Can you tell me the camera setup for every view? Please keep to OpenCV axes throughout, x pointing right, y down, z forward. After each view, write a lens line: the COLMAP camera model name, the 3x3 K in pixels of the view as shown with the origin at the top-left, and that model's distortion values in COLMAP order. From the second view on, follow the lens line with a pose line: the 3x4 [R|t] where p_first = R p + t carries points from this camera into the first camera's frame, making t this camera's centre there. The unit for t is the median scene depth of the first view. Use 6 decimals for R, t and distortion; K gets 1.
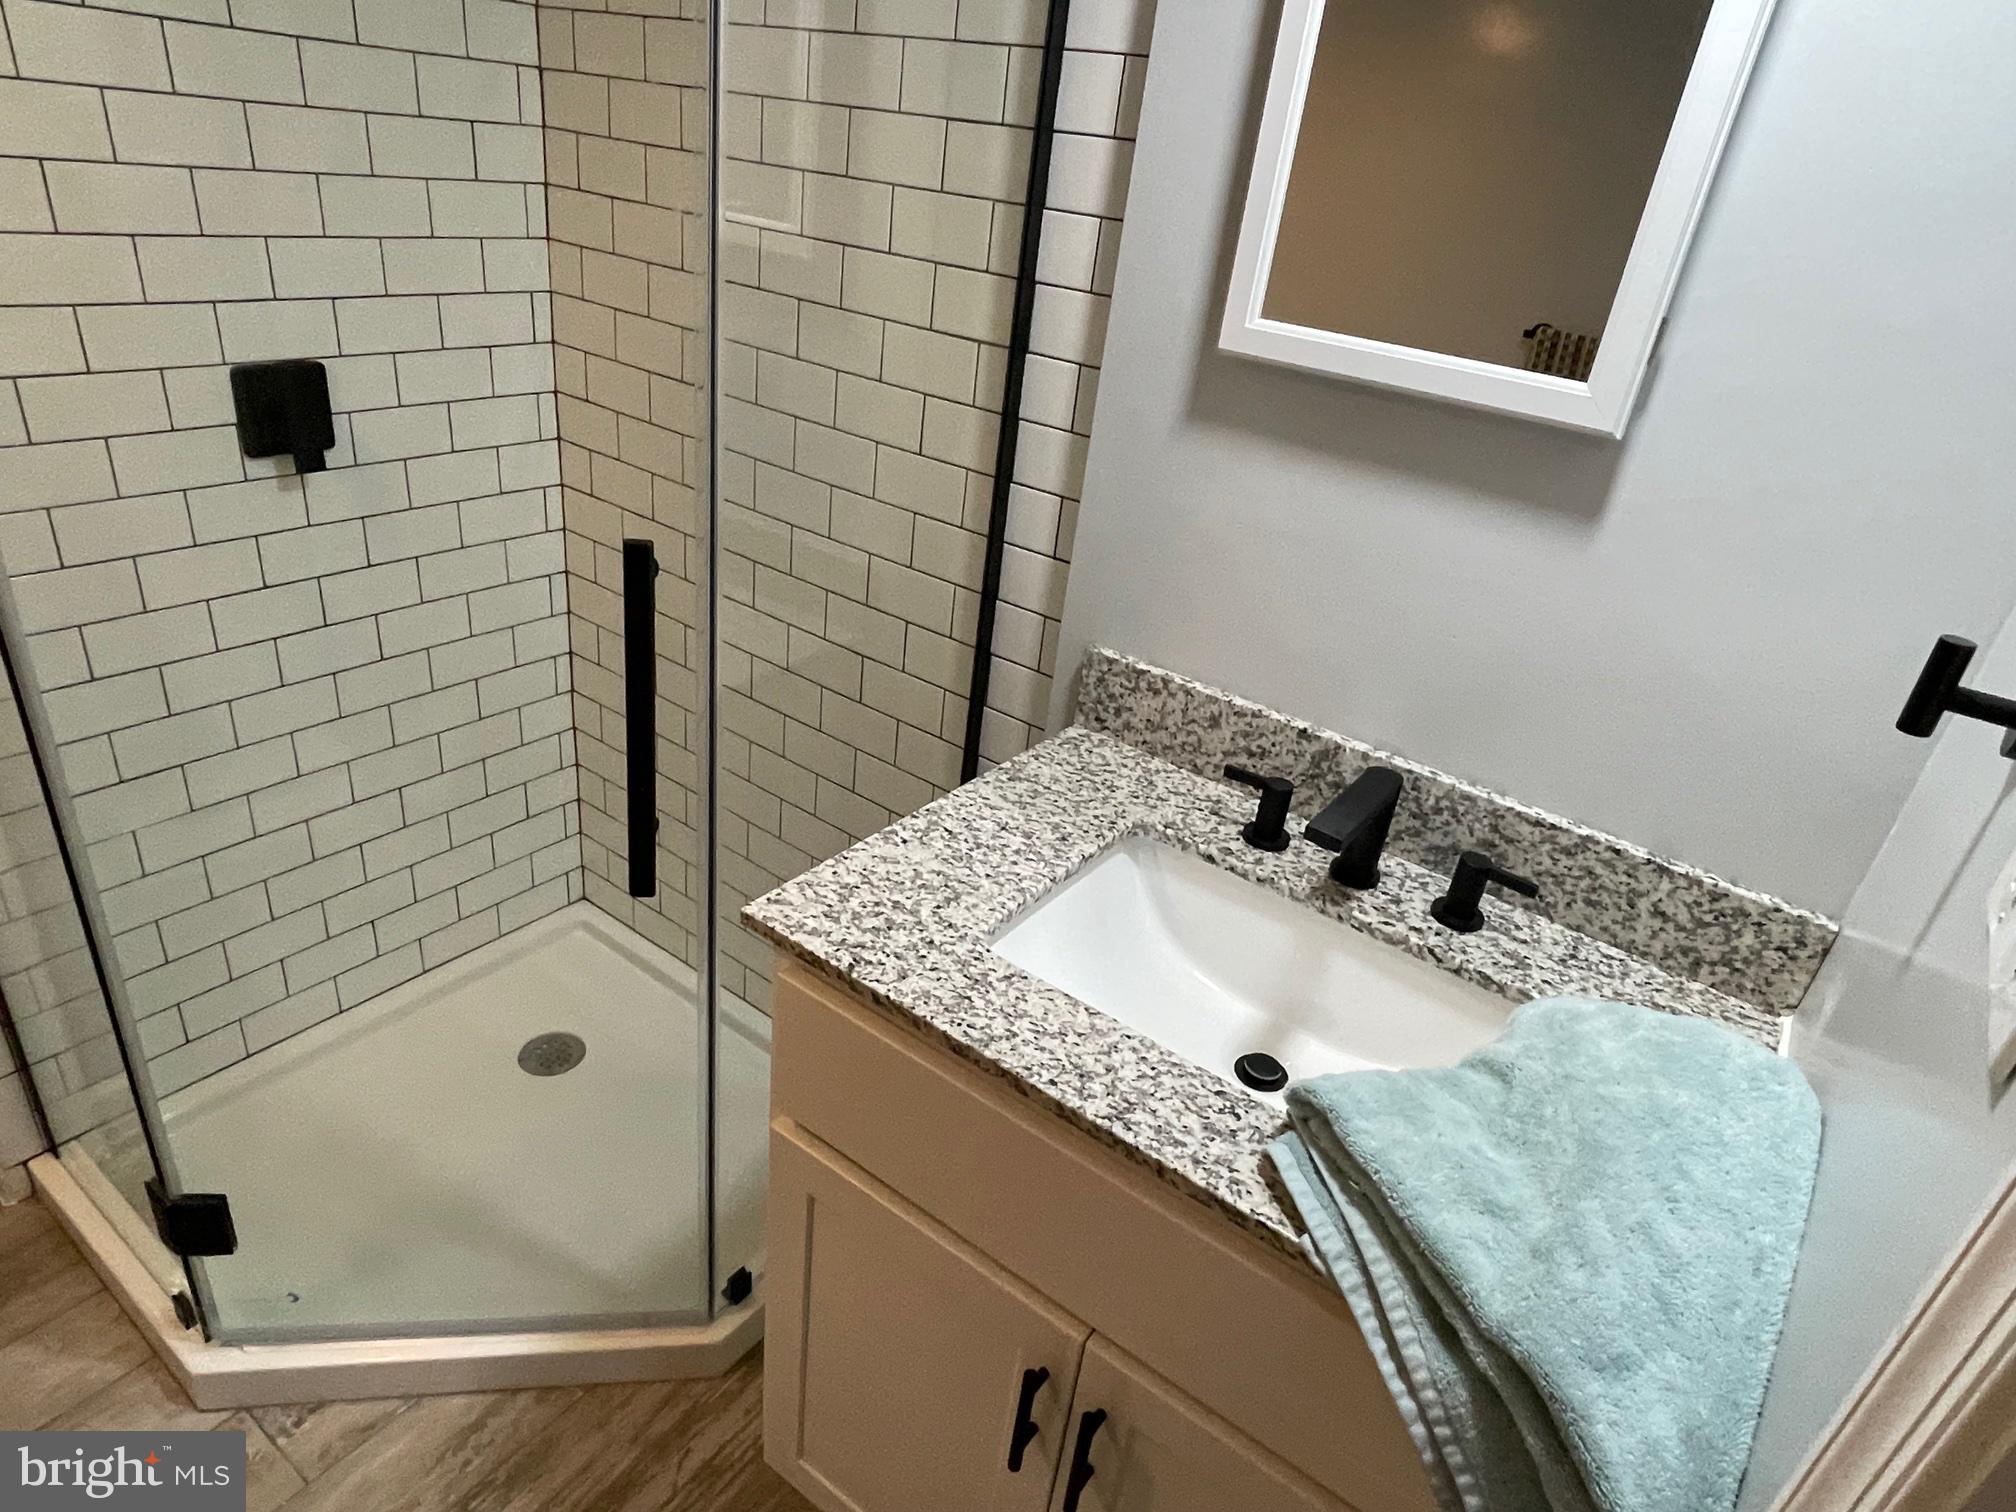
lens RADIAL K [[1194.1, 0, 1000.4], [0, 1194.1, 753.5], [0, 0, 1]] dist [-0.004993, 0.000791]
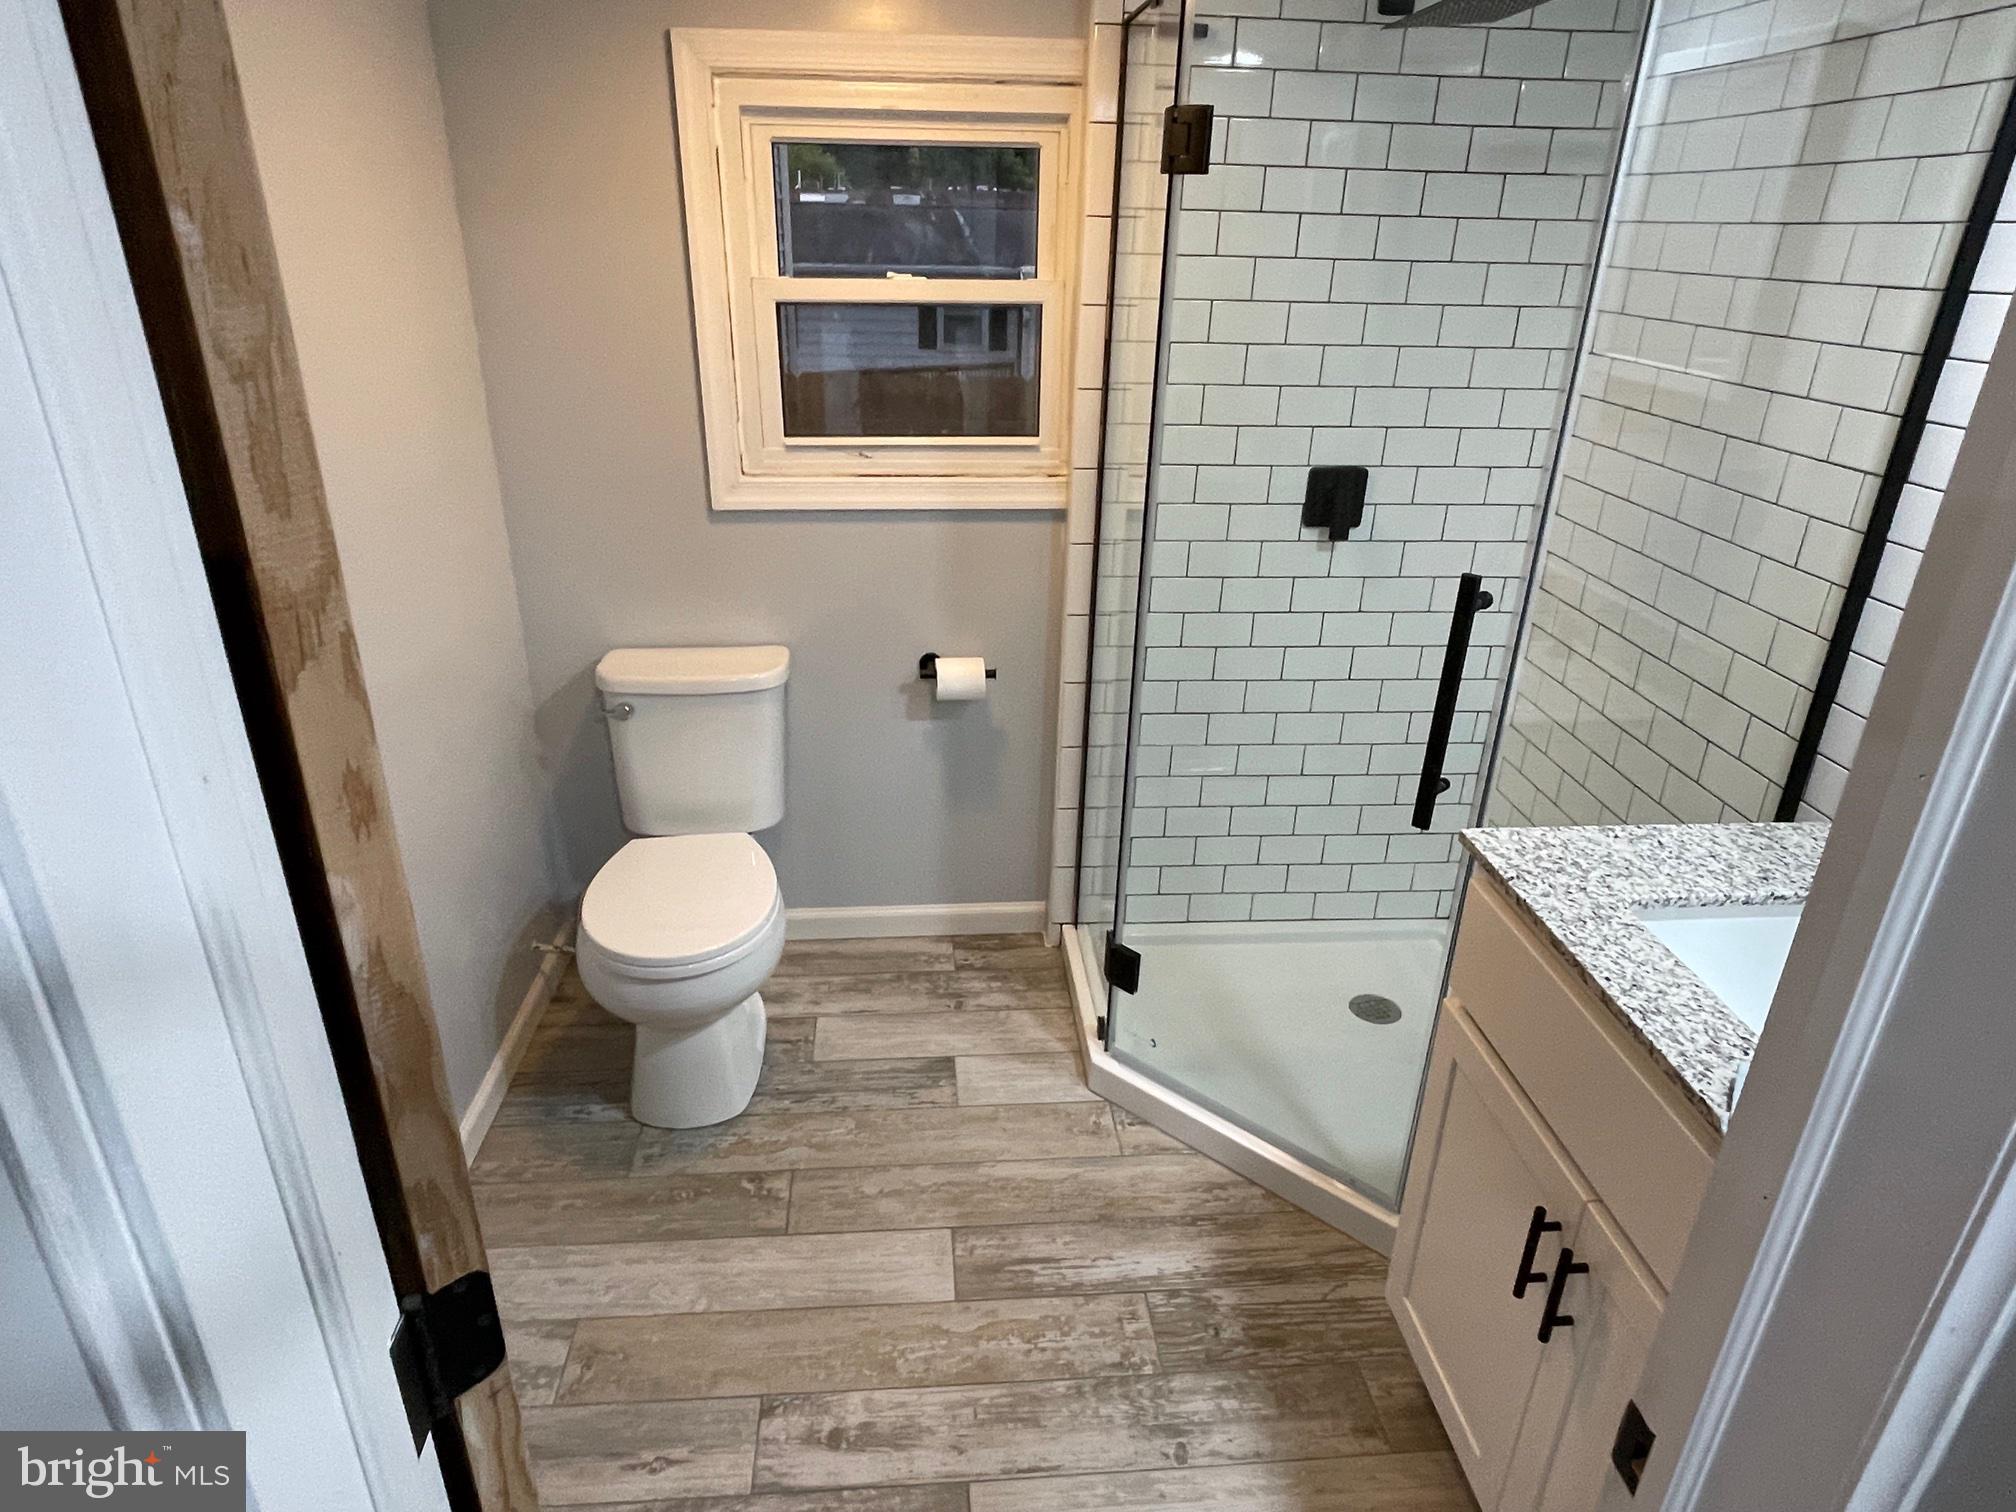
lens RADIAL K [[1194.1, 0, 1000.4], [0, 1194.1, 753.5], [0, 0, 1]] dist [-0.004993, 0.000791]
pose [[0.646236, 0.219180, -0.730985, 0.320744], [-0.307233, 0.951536, 0.013698, 0.137565], [0.698561, 0.215731, 0.682256, -0.270193]]
